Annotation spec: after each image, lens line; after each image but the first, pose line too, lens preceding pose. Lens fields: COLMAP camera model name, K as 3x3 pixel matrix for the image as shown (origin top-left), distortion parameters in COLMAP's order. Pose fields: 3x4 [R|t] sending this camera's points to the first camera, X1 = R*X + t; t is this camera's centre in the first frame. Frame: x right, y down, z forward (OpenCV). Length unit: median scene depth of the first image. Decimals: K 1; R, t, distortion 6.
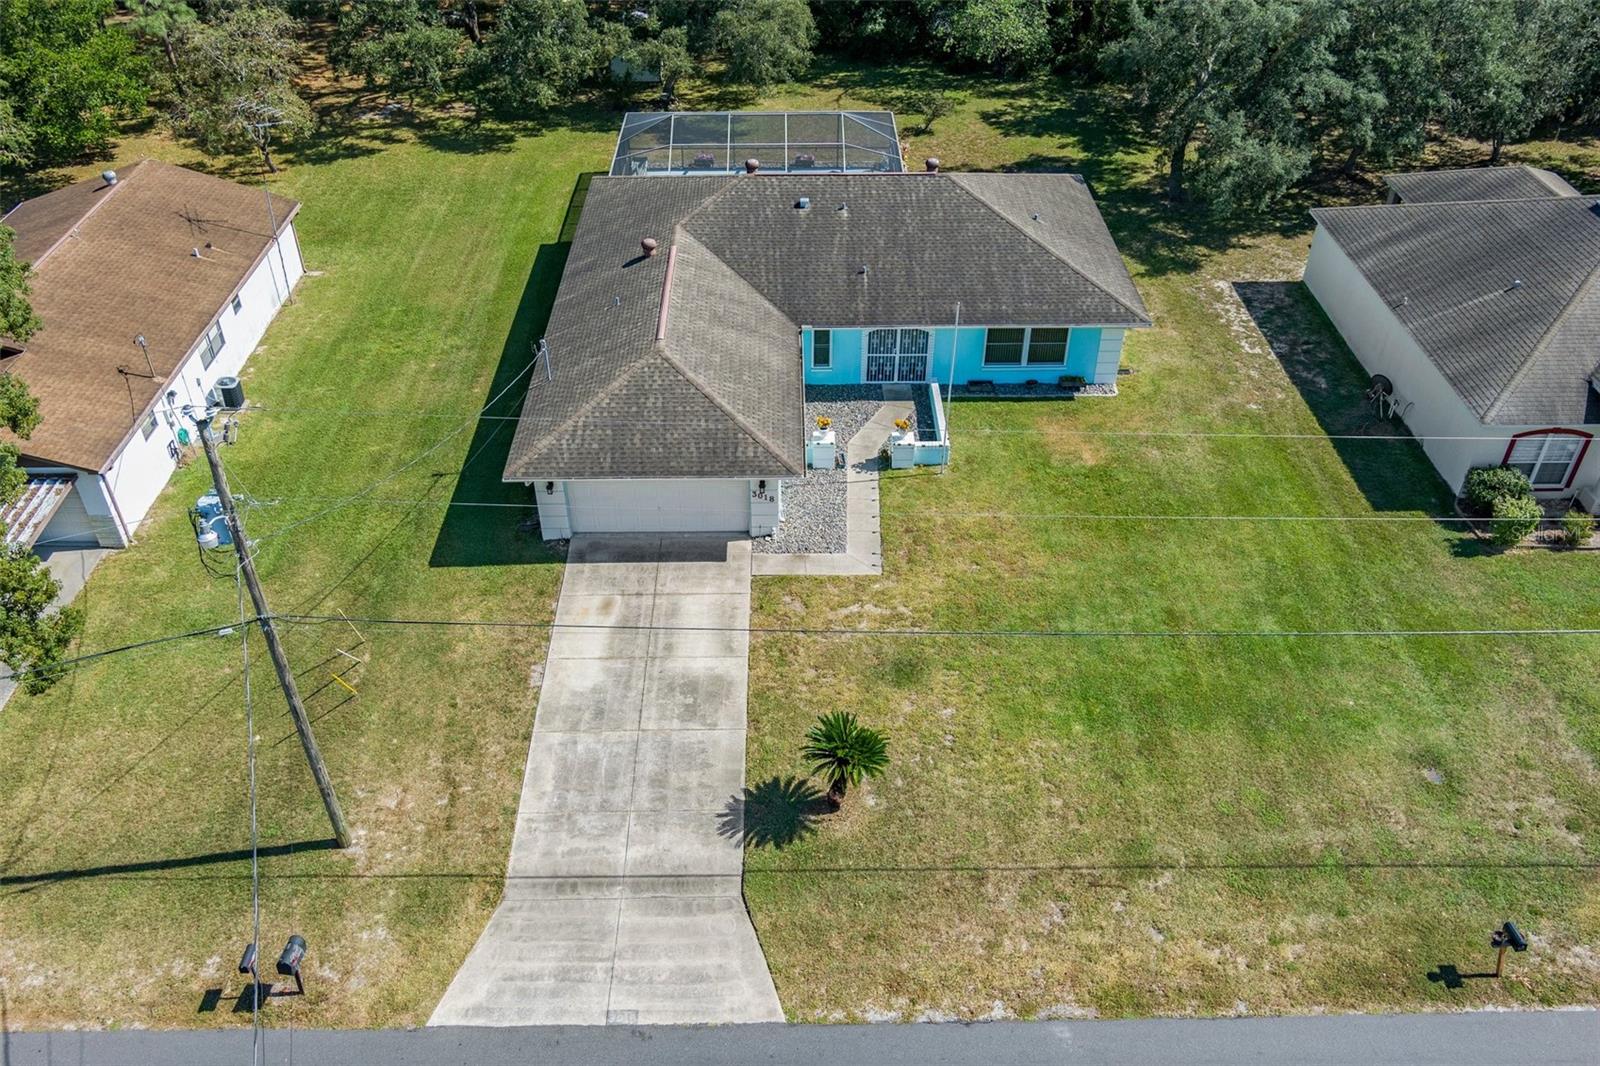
lens RADIAL K [[1288.0, 0, 797.3], [0, 1288.0, 538.1], [0, 0, 1]] dist [0.000121, -0.000250]
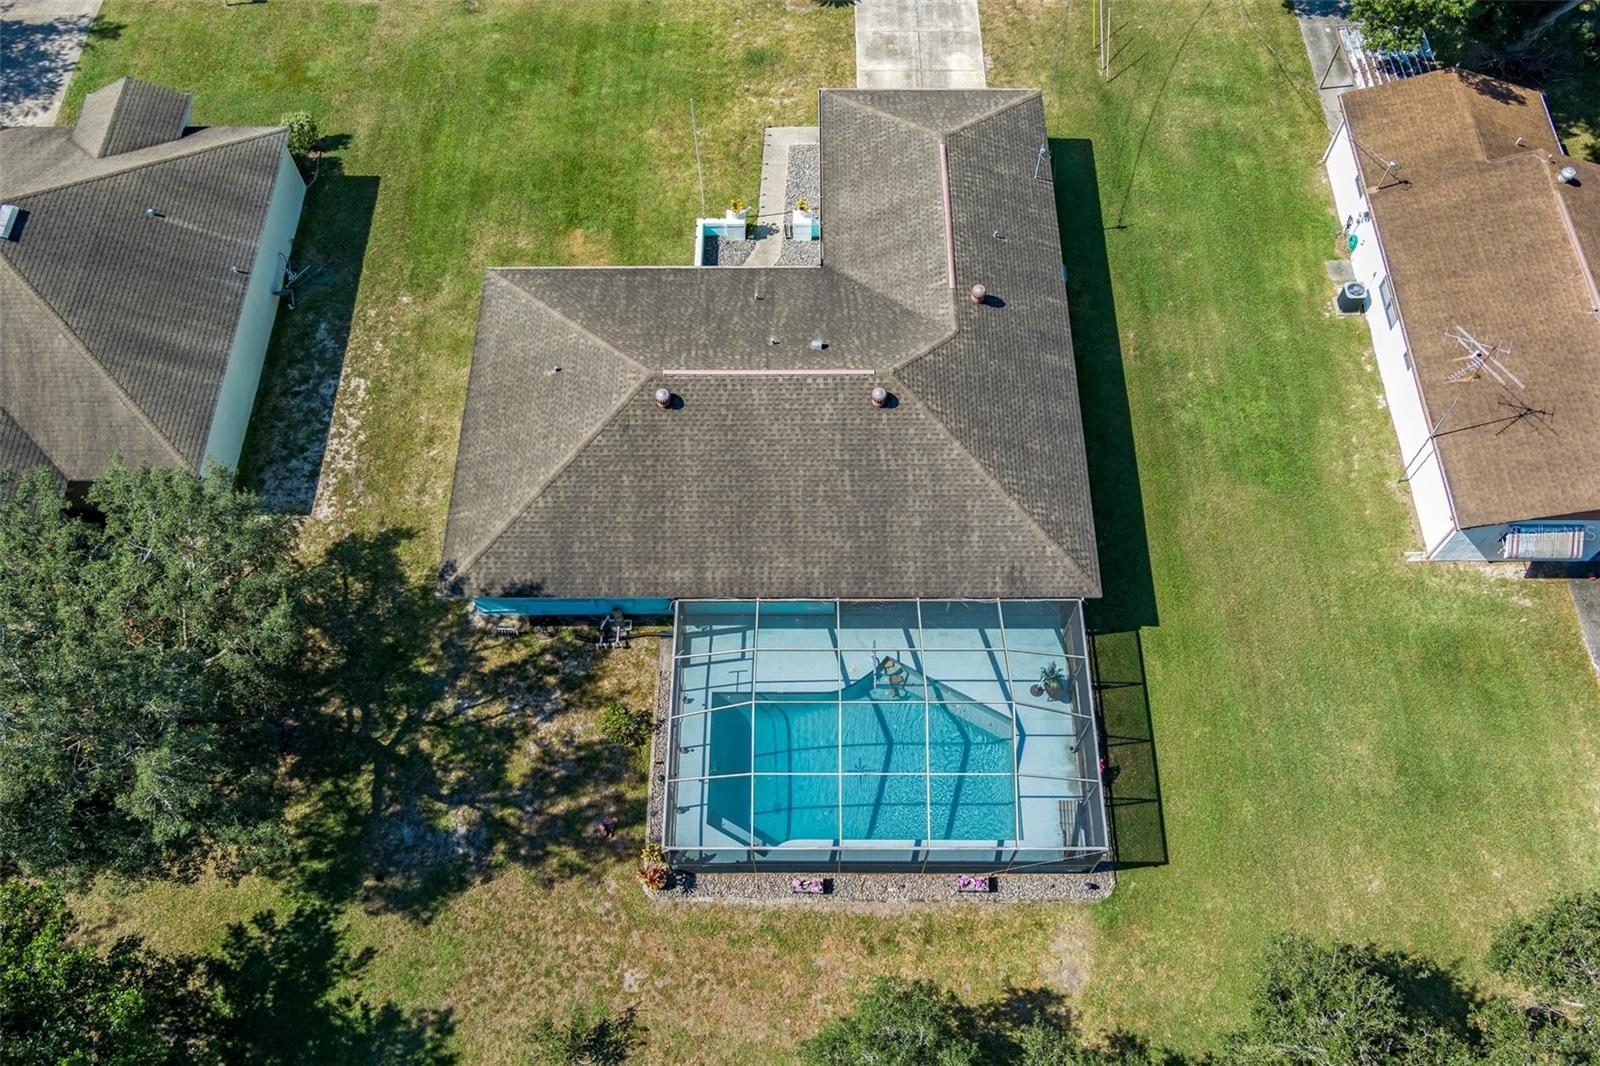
lens RADIAL K [[1288.0, 0, 797.3], [0, 1288.0, 538.1], [0, 0, 1]] dist [0.000121, -0.000250]
pose [[-0.999875, -0.008908, 0.013080, 0.007345], [0.014314, -0.156575, 0.987562, -1.378546], [-0.006749, 0.987626, 0.156683, 1.174407]]
